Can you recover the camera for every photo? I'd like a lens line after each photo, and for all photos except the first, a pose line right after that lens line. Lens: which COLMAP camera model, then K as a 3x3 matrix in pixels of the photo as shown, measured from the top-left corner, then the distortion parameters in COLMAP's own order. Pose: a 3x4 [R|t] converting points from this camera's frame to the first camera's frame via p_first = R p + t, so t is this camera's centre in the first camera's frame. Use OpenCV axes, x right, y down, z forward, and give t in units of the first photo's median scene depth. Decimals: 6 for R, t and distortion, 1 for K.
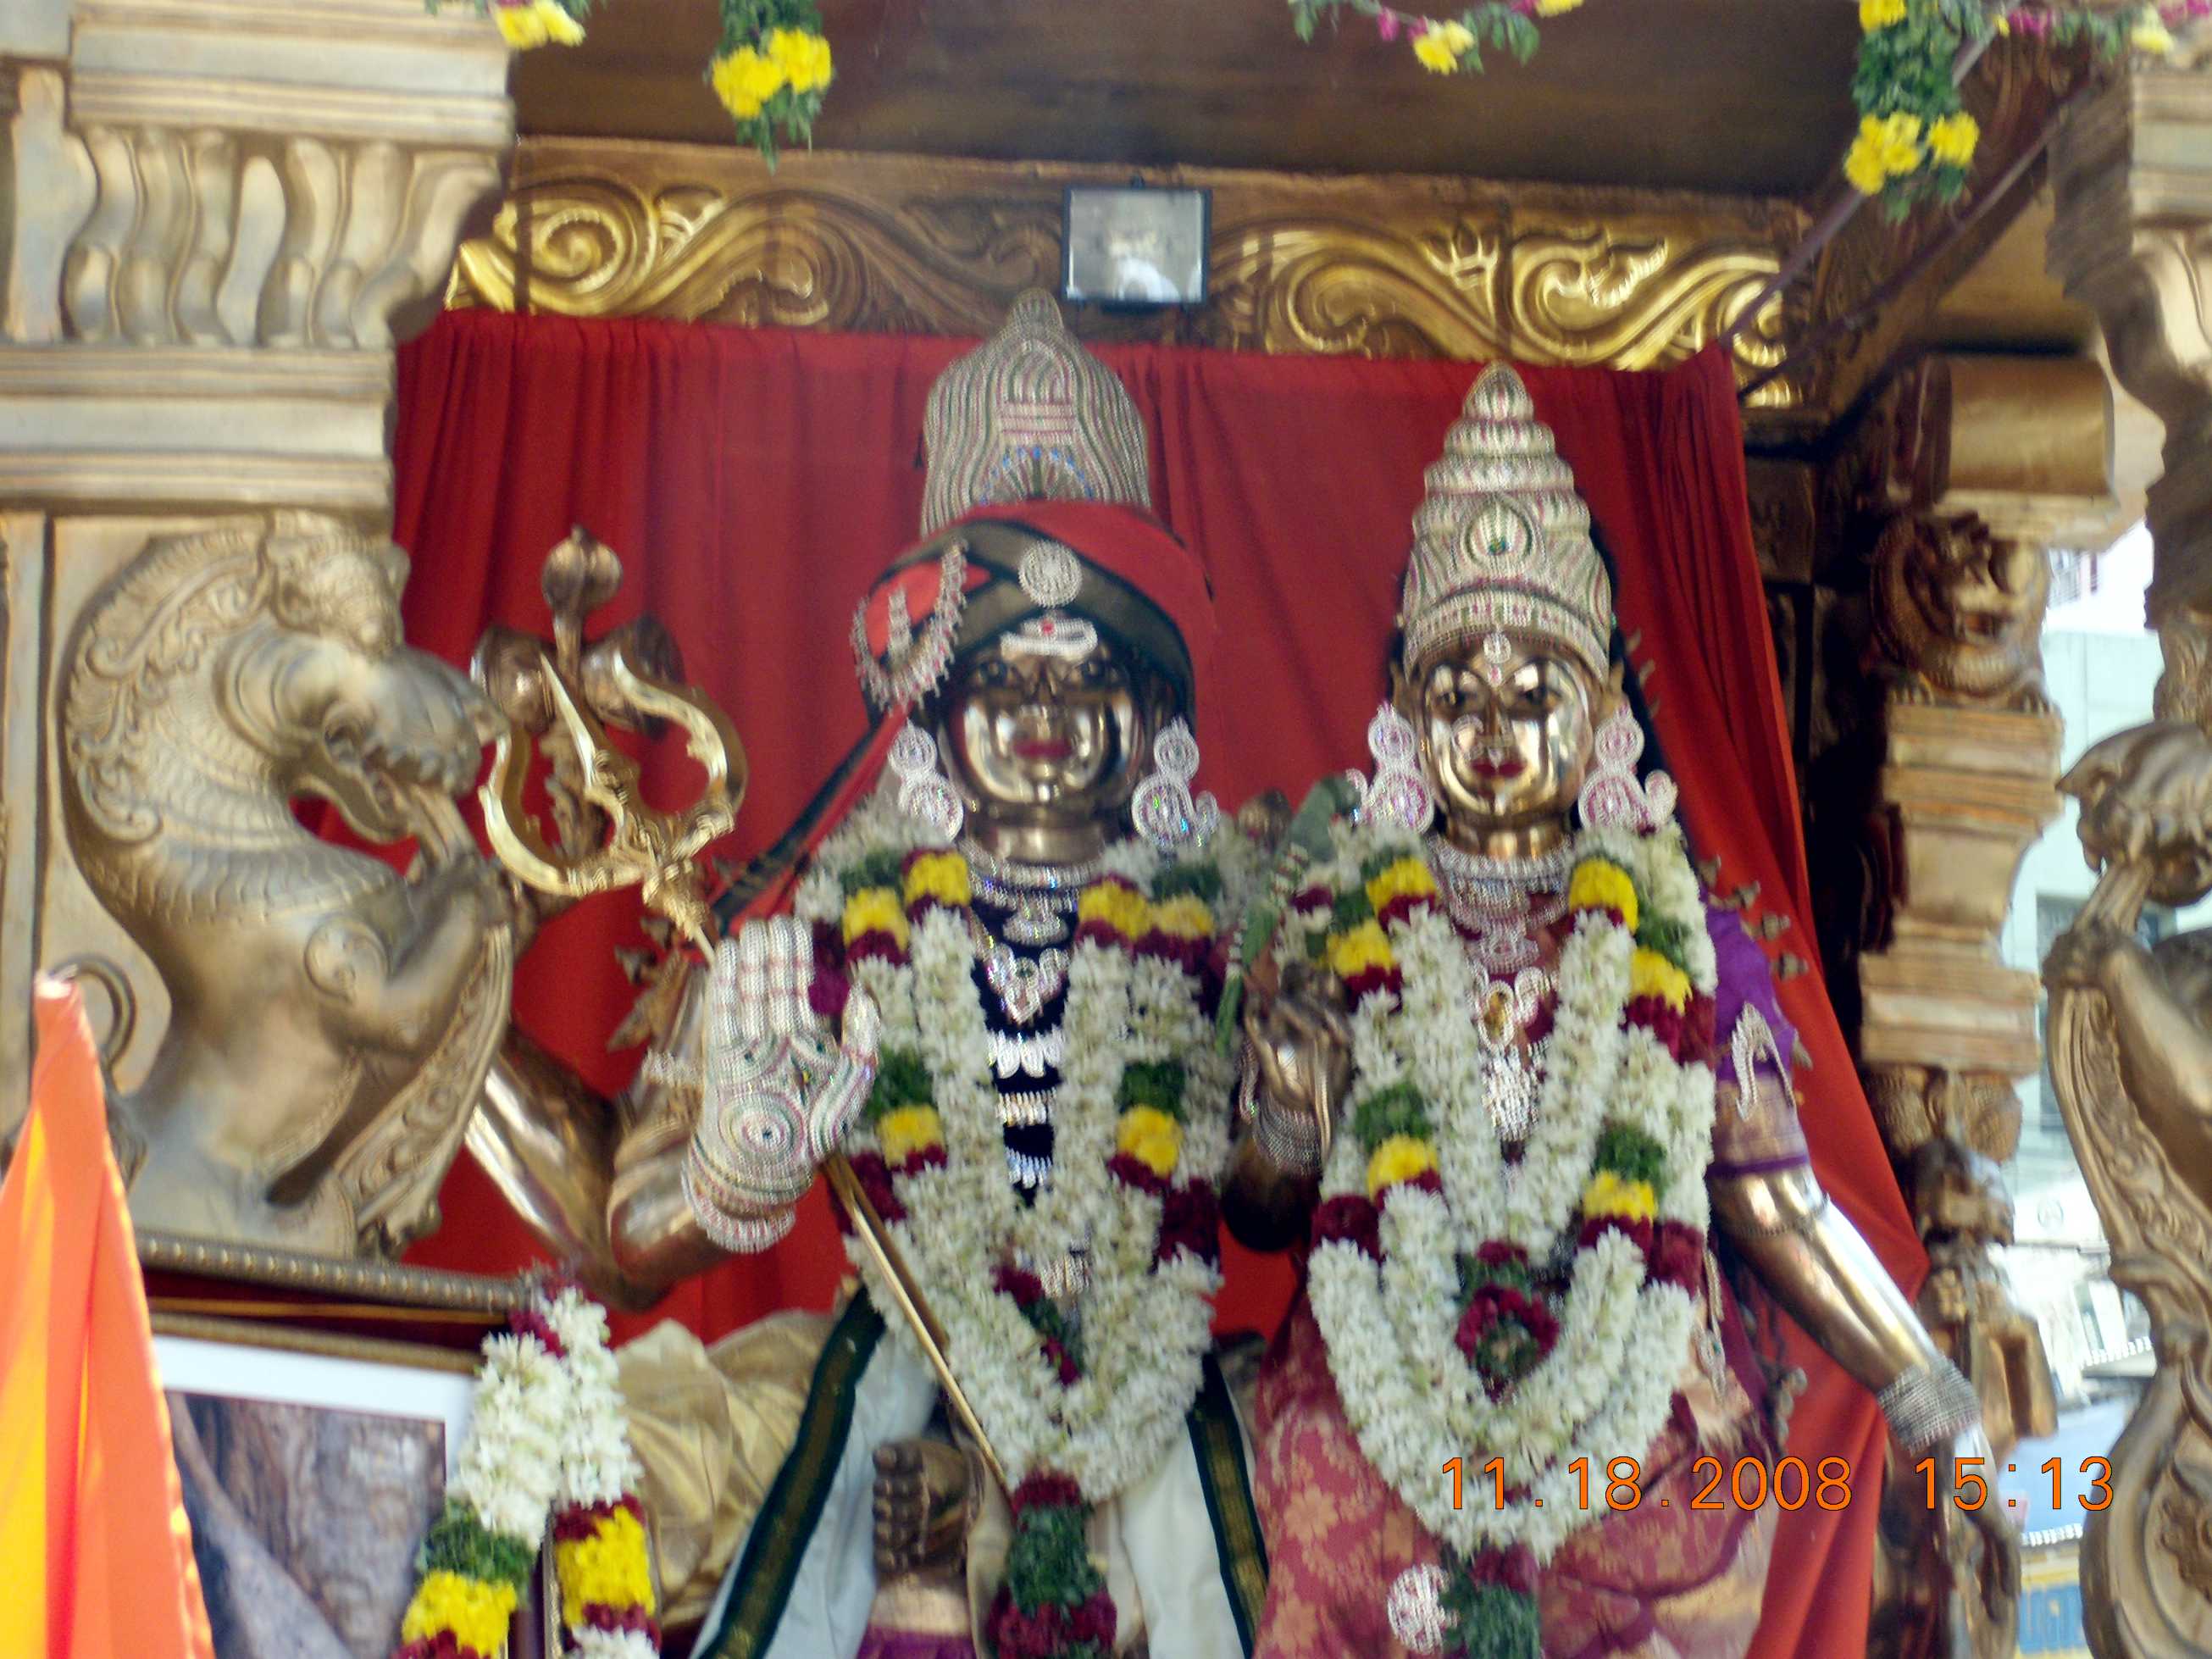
lens RADIAL K [[6562.2, 0, 1104.5], [0, 6562.2, 776.8], [0, 0, 1]] dist [0.412942, 1.420034]
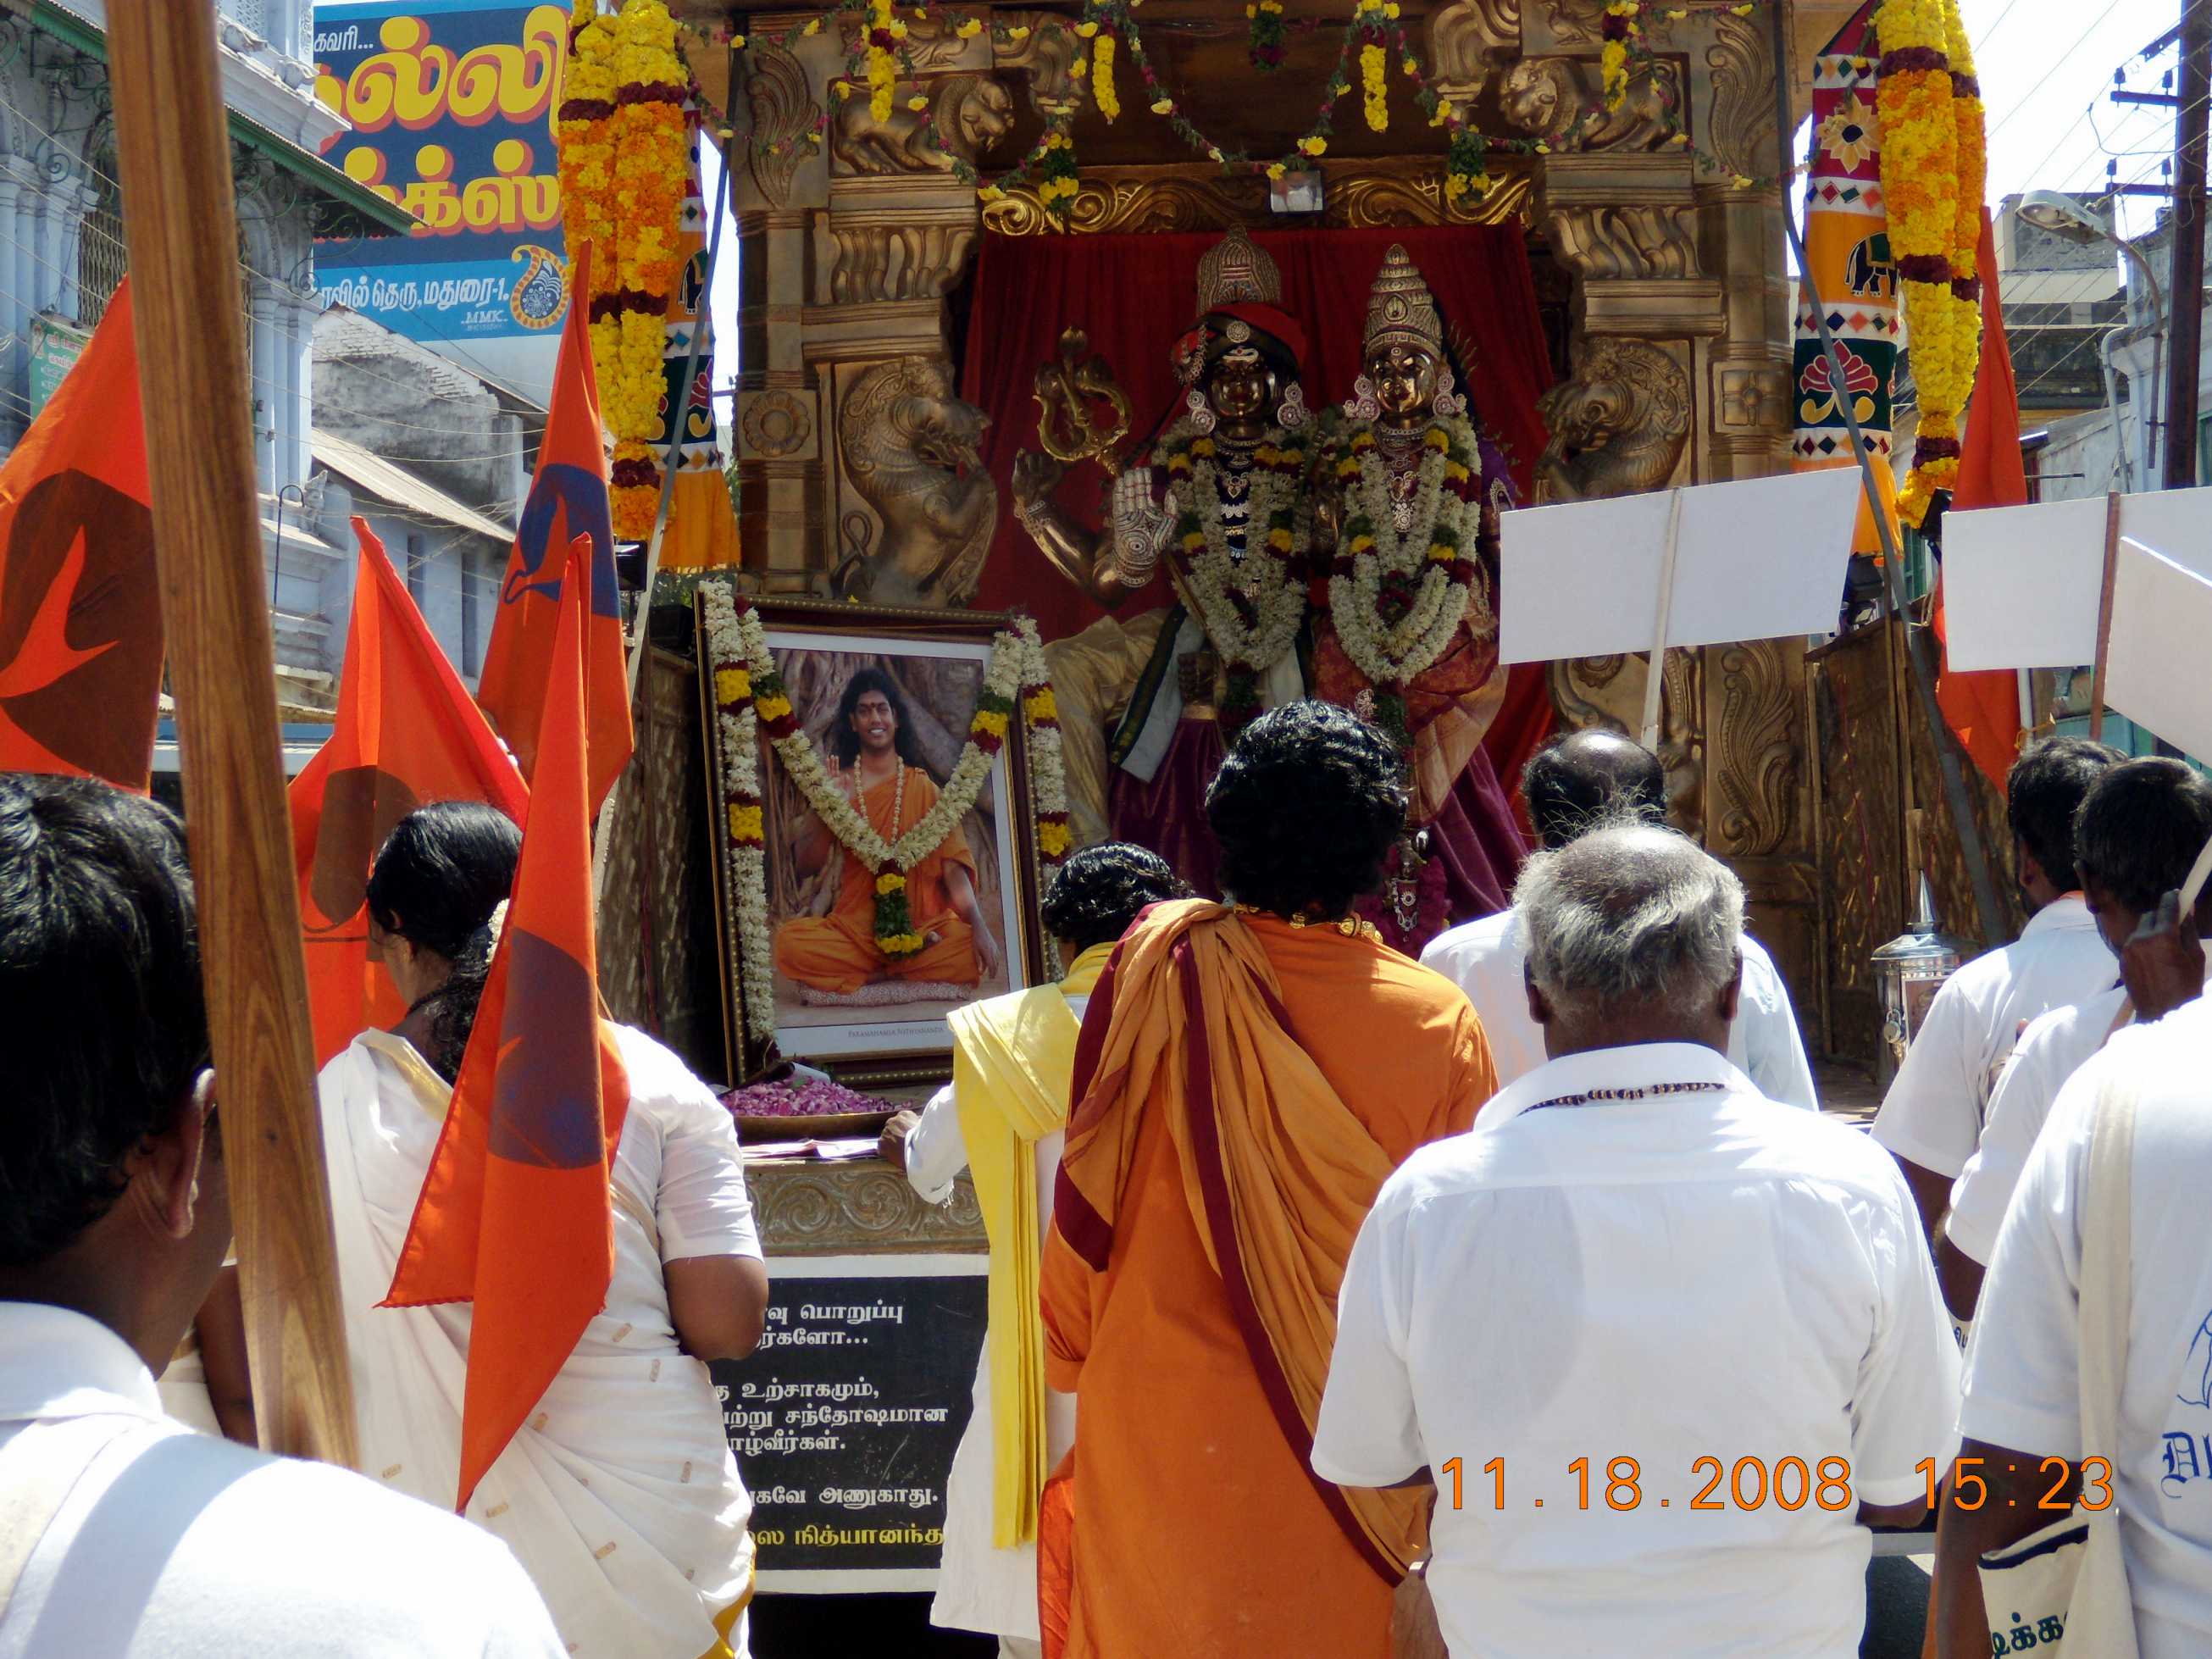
lens RADIAL K [[2932.5, 0, 1106.9], [0, 2932.5, 781.0], [0, 0, 1]] dist [-0.108265, 0.006920]
pose [[0.986869, -0.045164, -0.155079, 0.123033], [0.068227, 0.986813, 0.146784, -0.030322], [0.146404, -0.155437, 0.976937, -0.225367]]
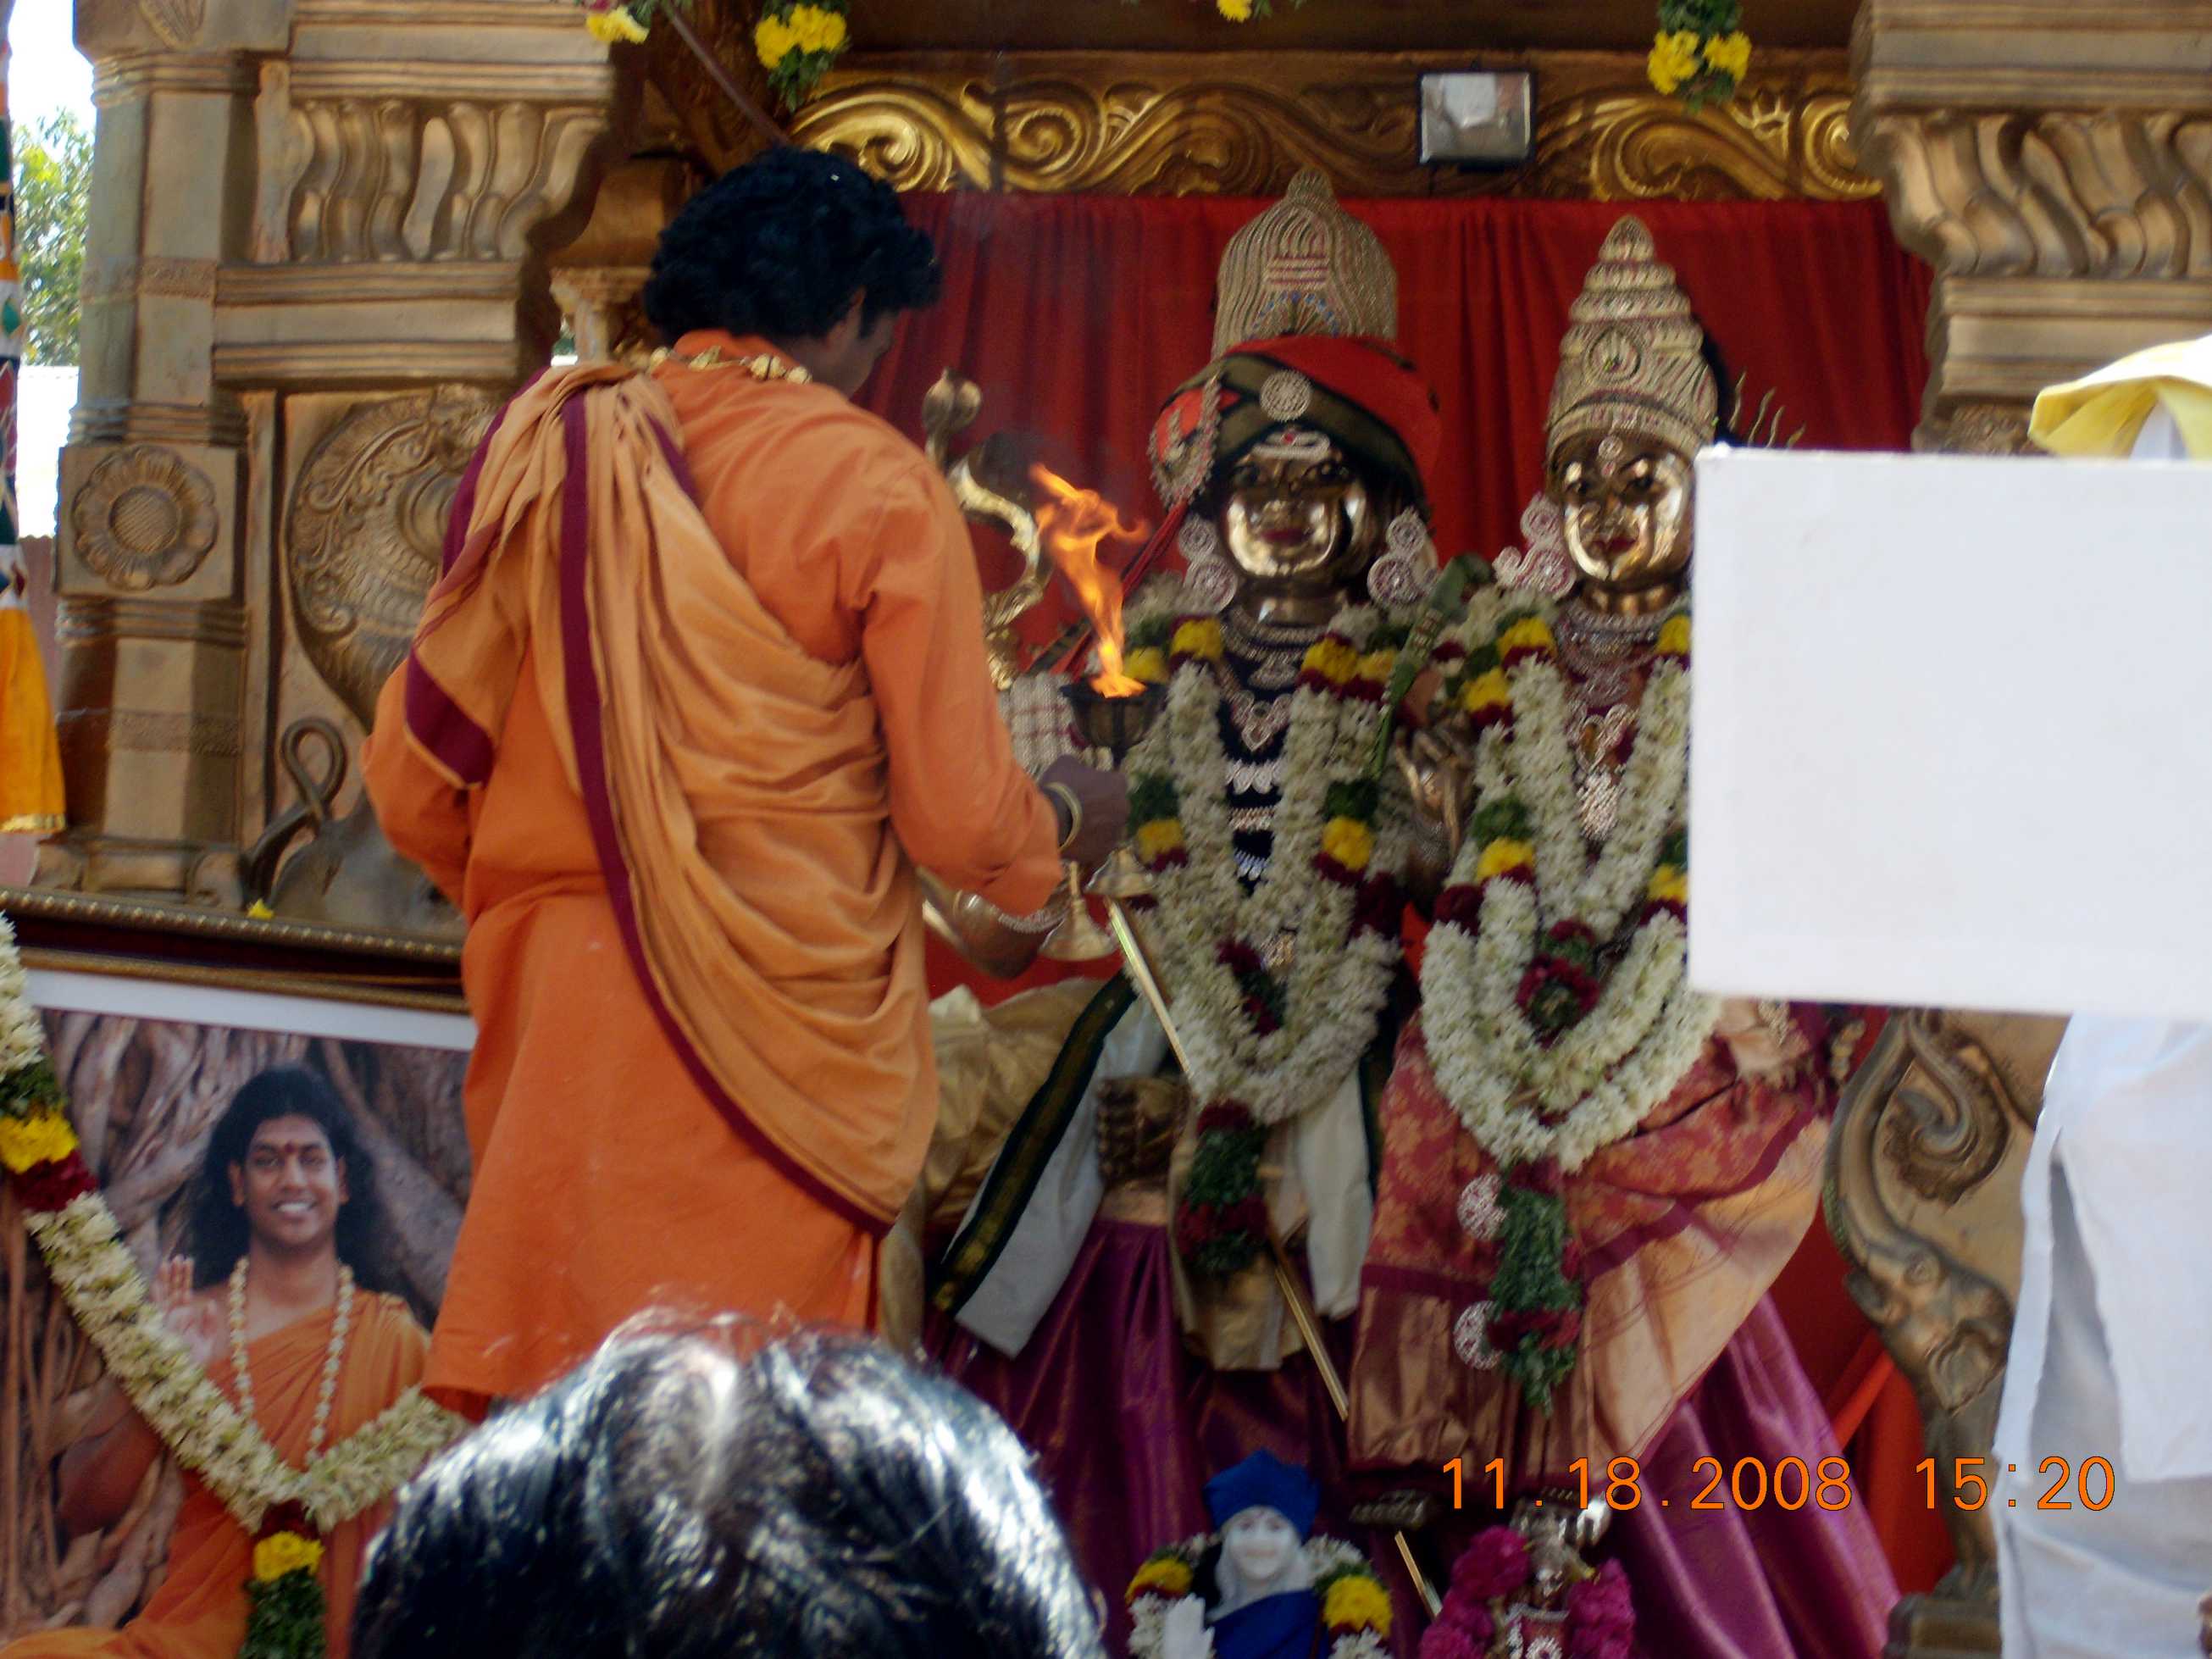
lens RADIAL K [[5580.6, 0, 1044.7], [0, 5580.6, 767.6], [0, 0, 1]] dist [0.270797, 0.304137]
pose [[0.975438, -0.012212, -0.219935, 0.191541], [0.022102, 0.998849, 0.042561, -0.006548], [0.219162, -0.046377, 0.974586, -0.063784]]
